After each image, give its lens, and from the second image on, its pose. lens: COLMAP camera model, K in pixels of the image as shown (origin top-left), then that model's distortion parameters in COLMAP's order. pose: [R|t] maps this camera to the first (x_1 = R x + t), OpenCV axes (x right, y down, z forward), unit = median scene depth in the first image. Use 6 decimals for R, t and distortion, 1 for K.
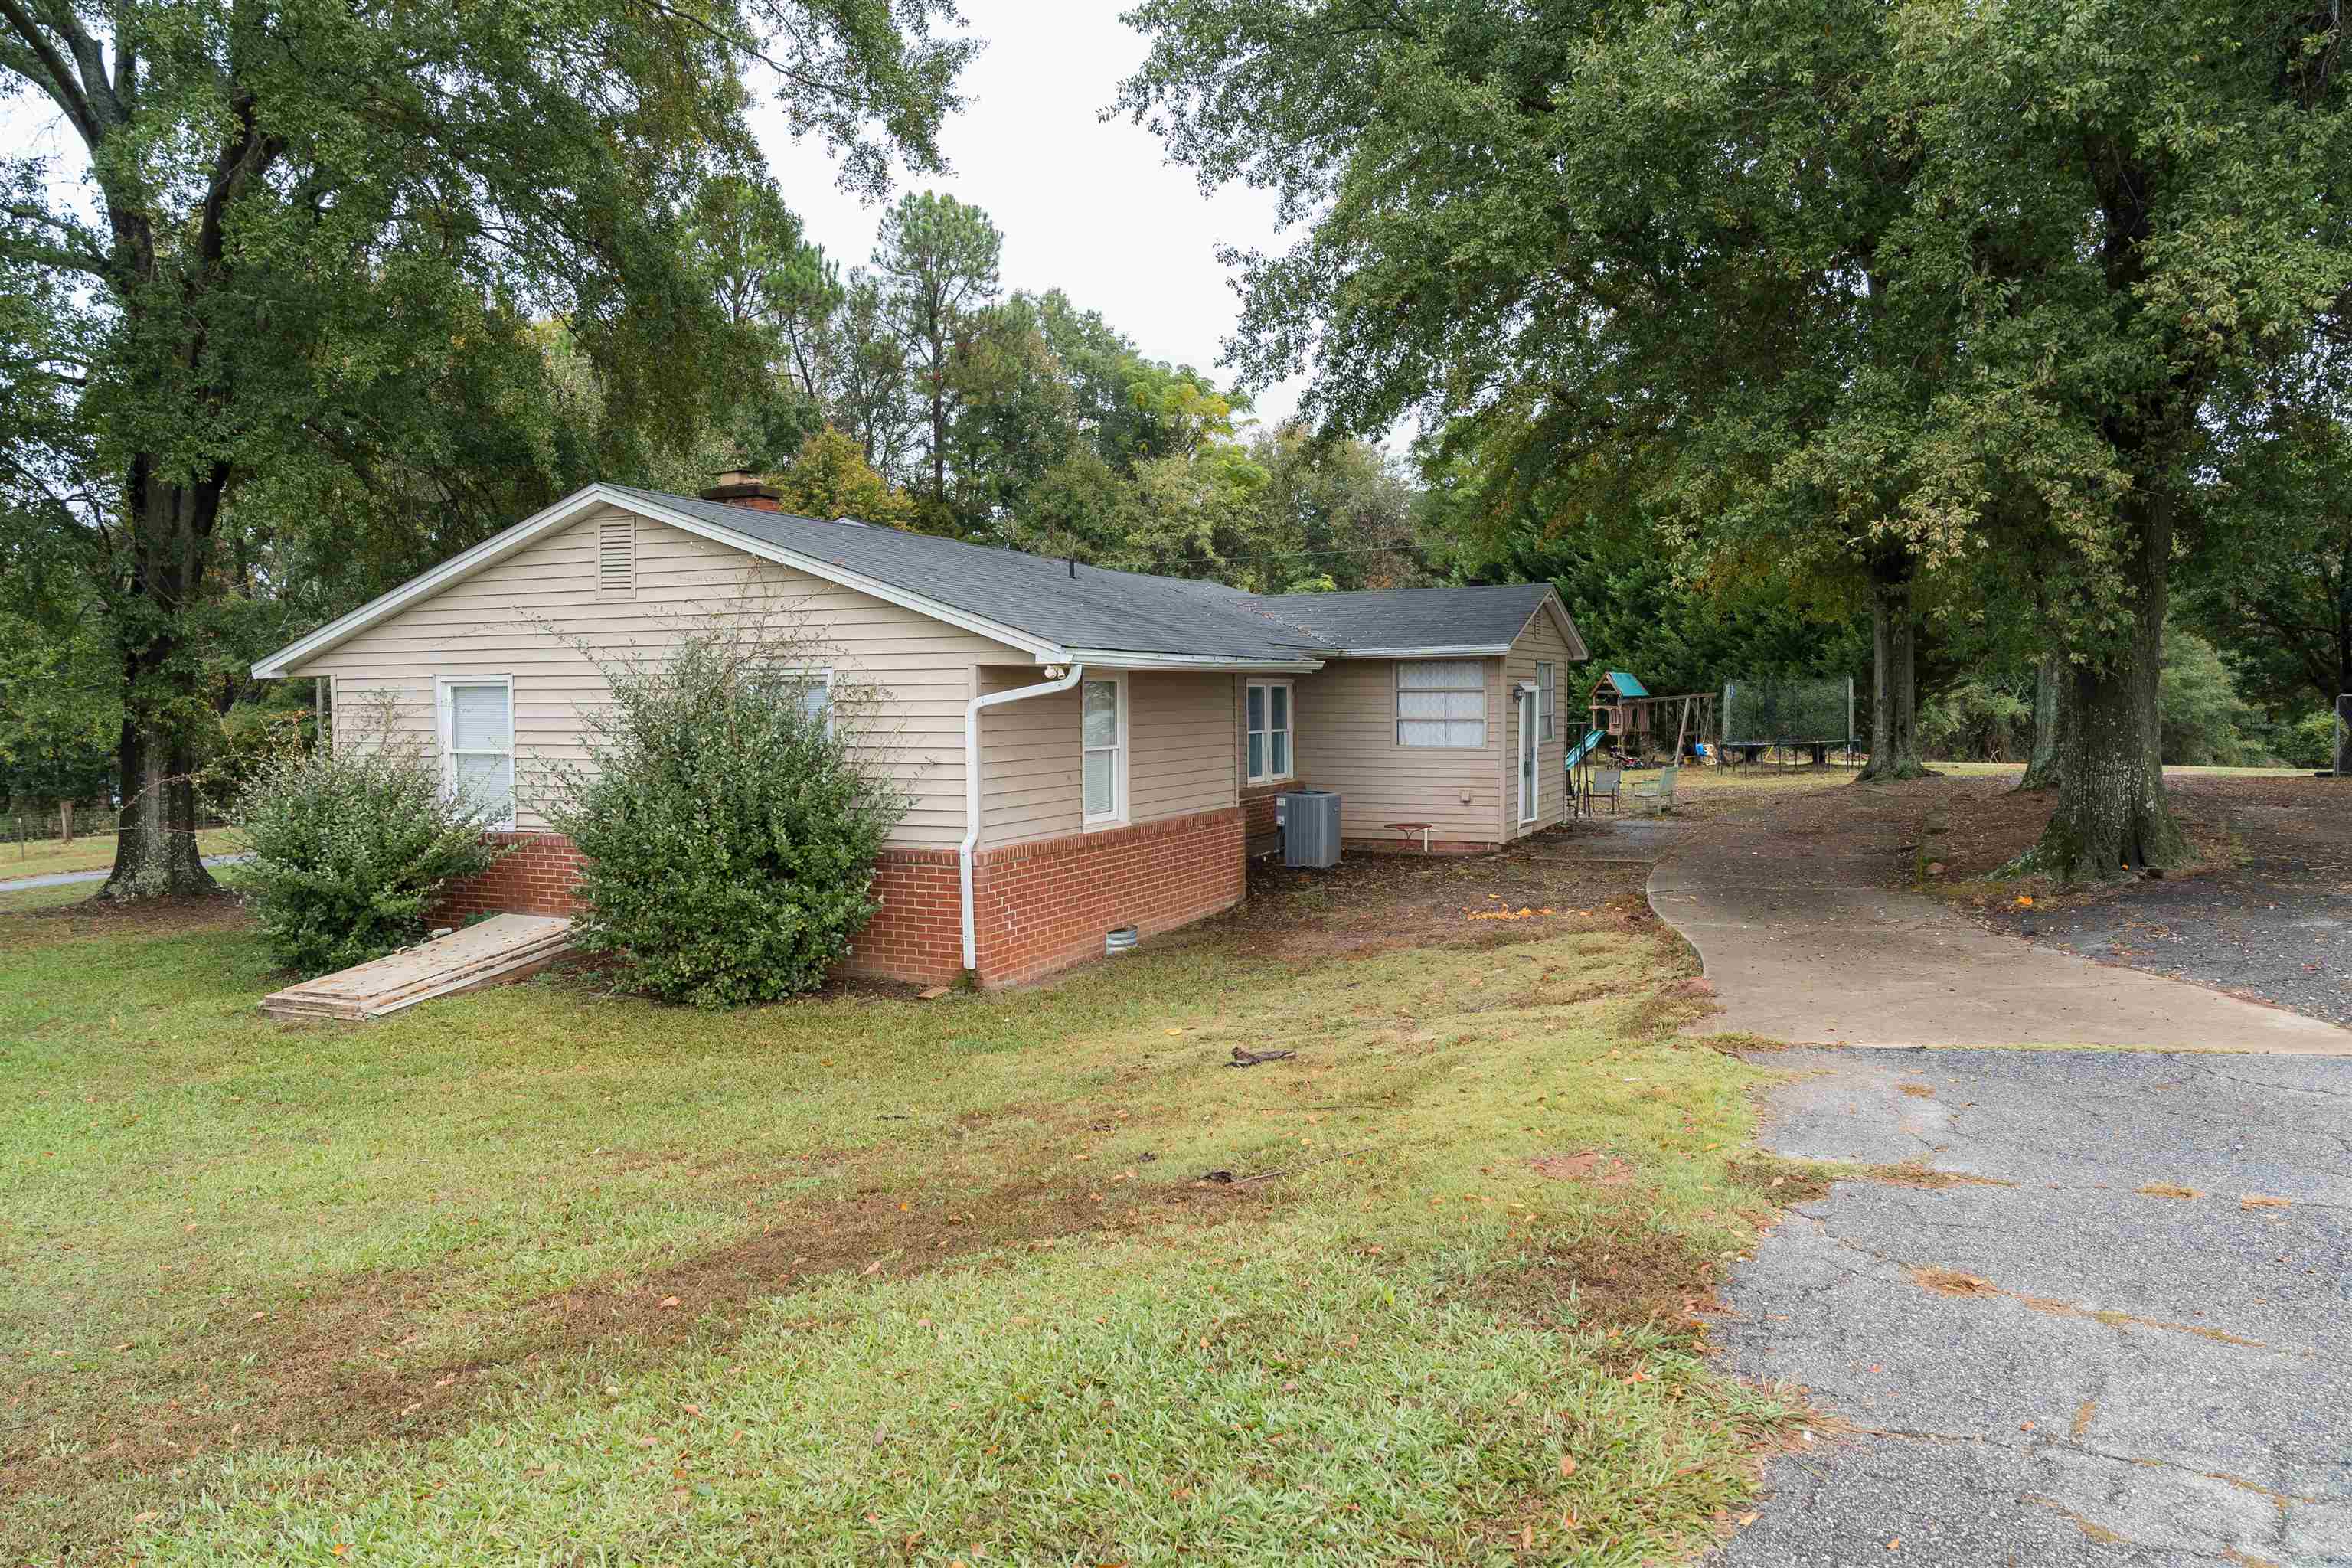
lens RADIAL K [[1590.4, 0, 1175.3], [0, 1590.4, 777.5], [0, 0, 1]] dist [-0.002733, 0.000682]
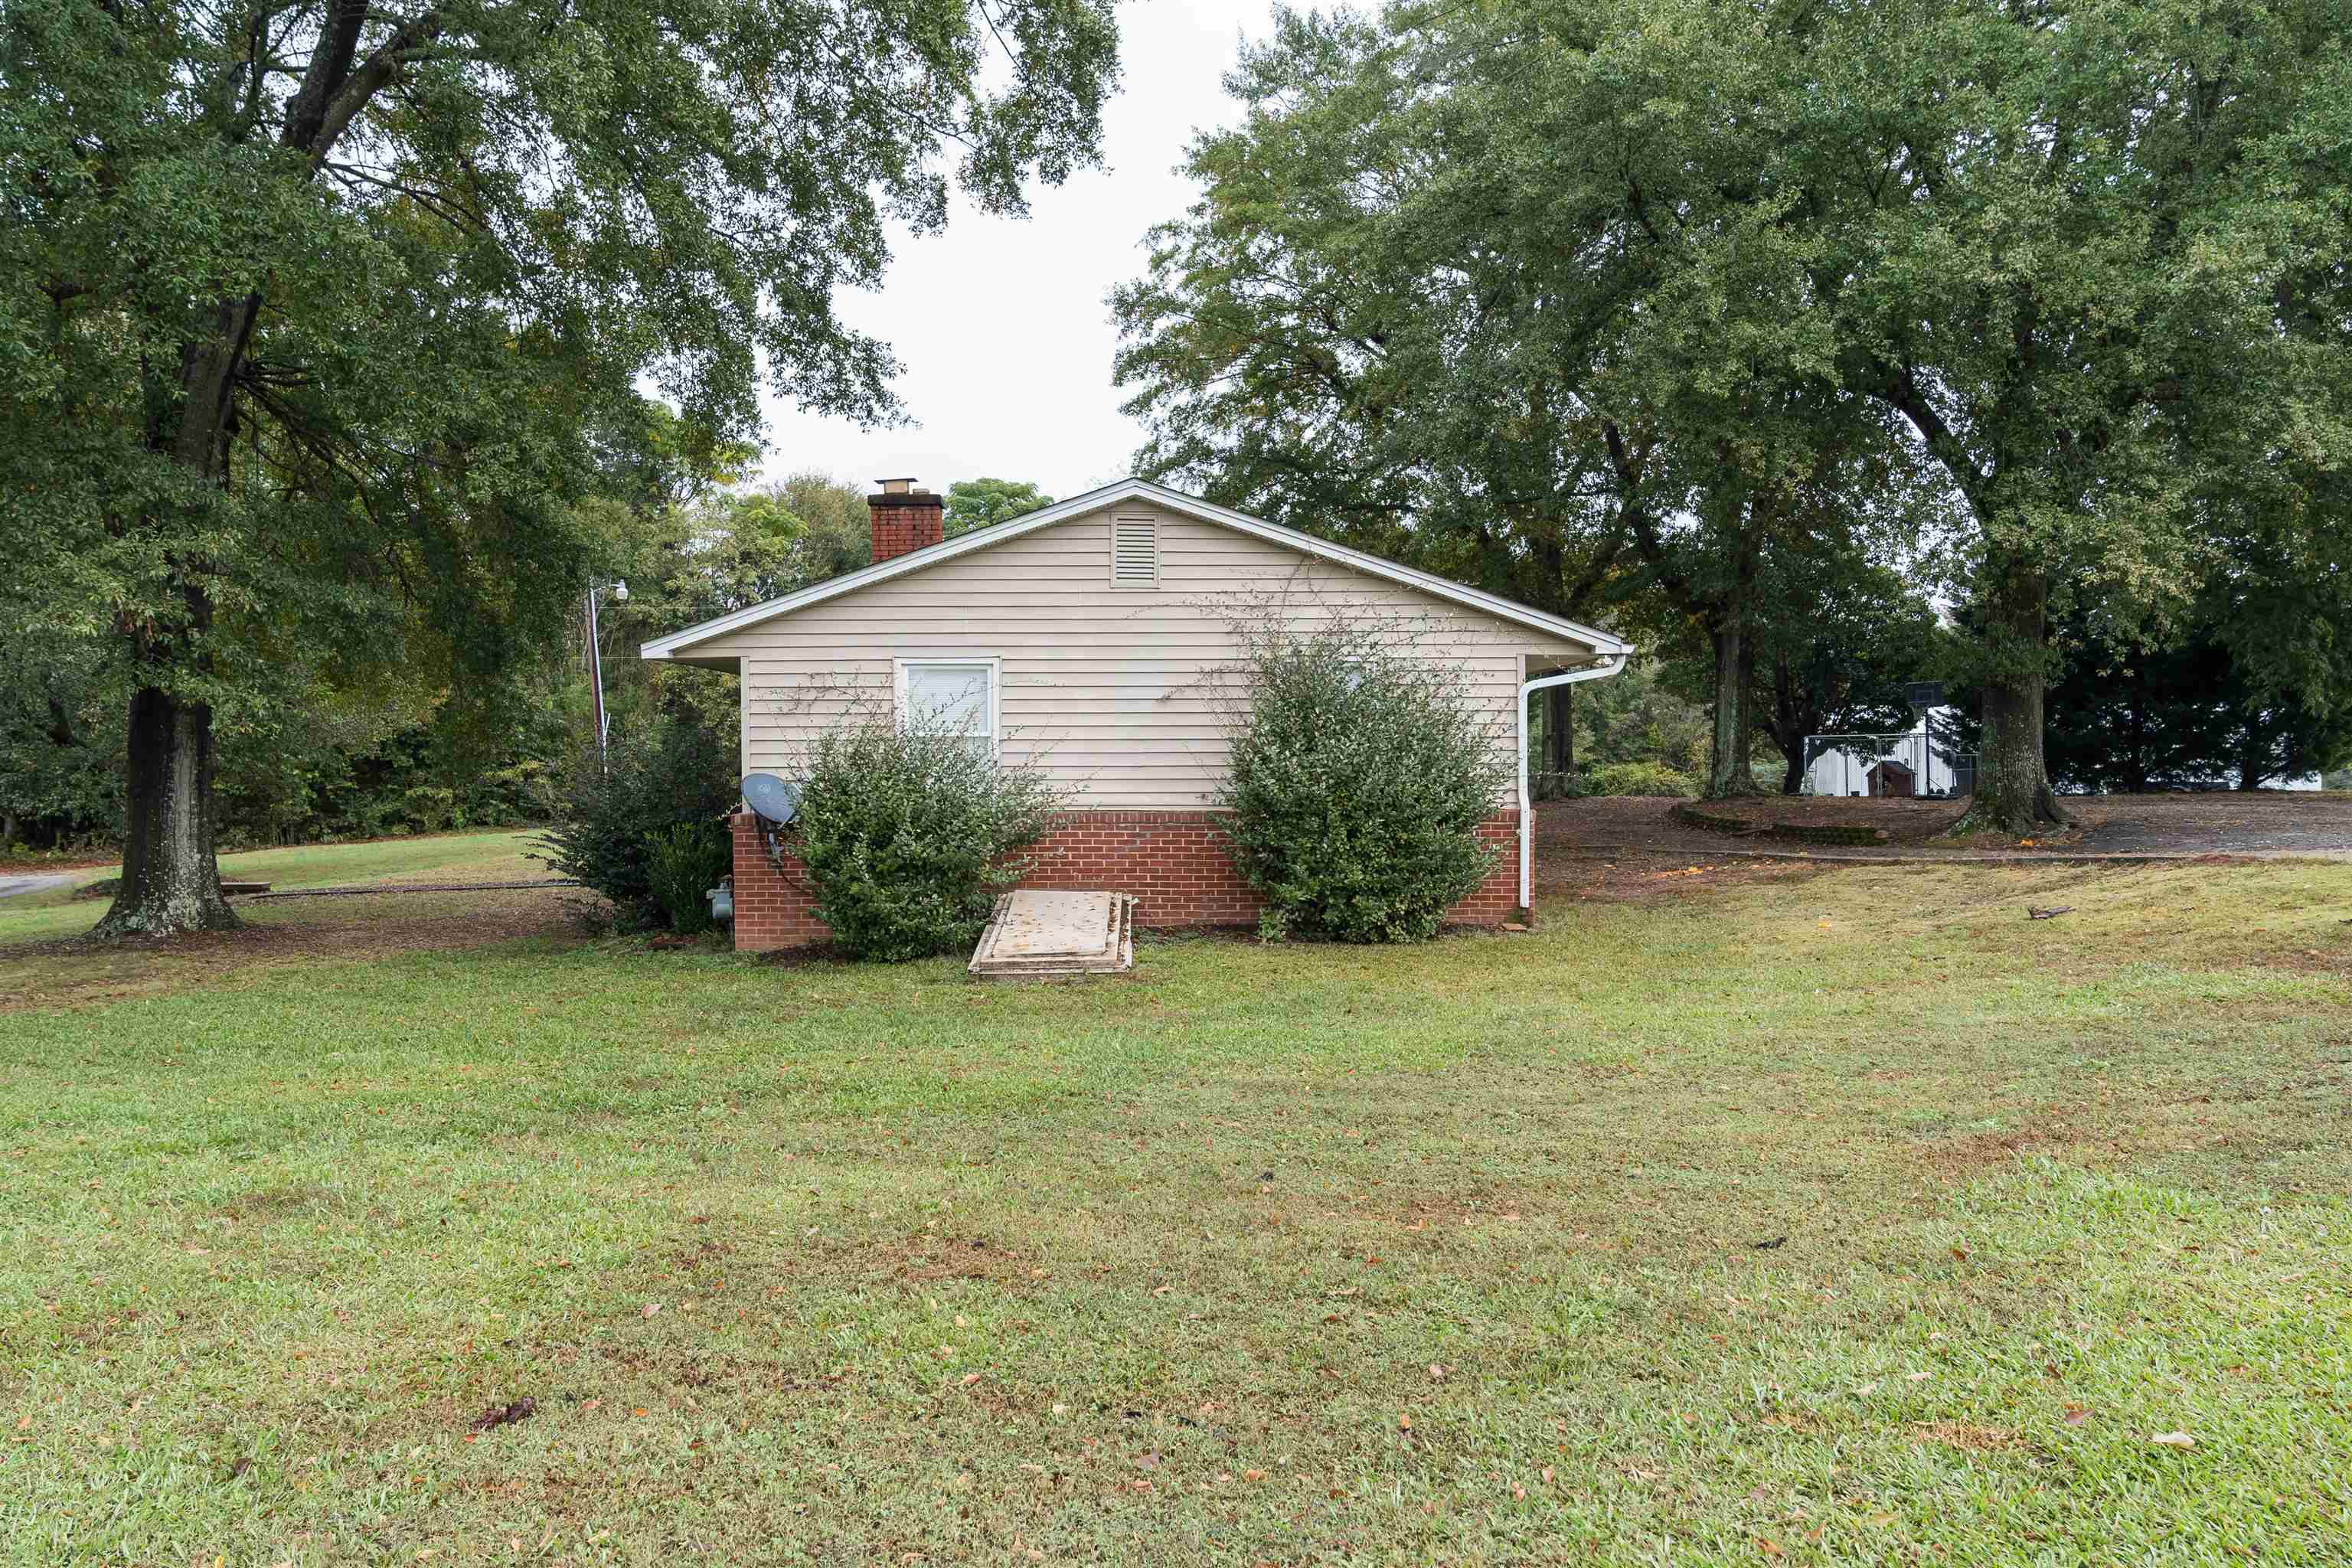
lens RADIAL K [[1590.4, 0, 1176.8], [0, 1590.4, 784.4], [0, 0, 1]] dist [-0.002733, 0.000682]
pose [[0.896262, -0.003640, 0.443511, -0.799005], [0.021934, 0.999107, -0.036125, 0.058517], [-0.442983, 0.042105, 0.895541, 0.035119]]
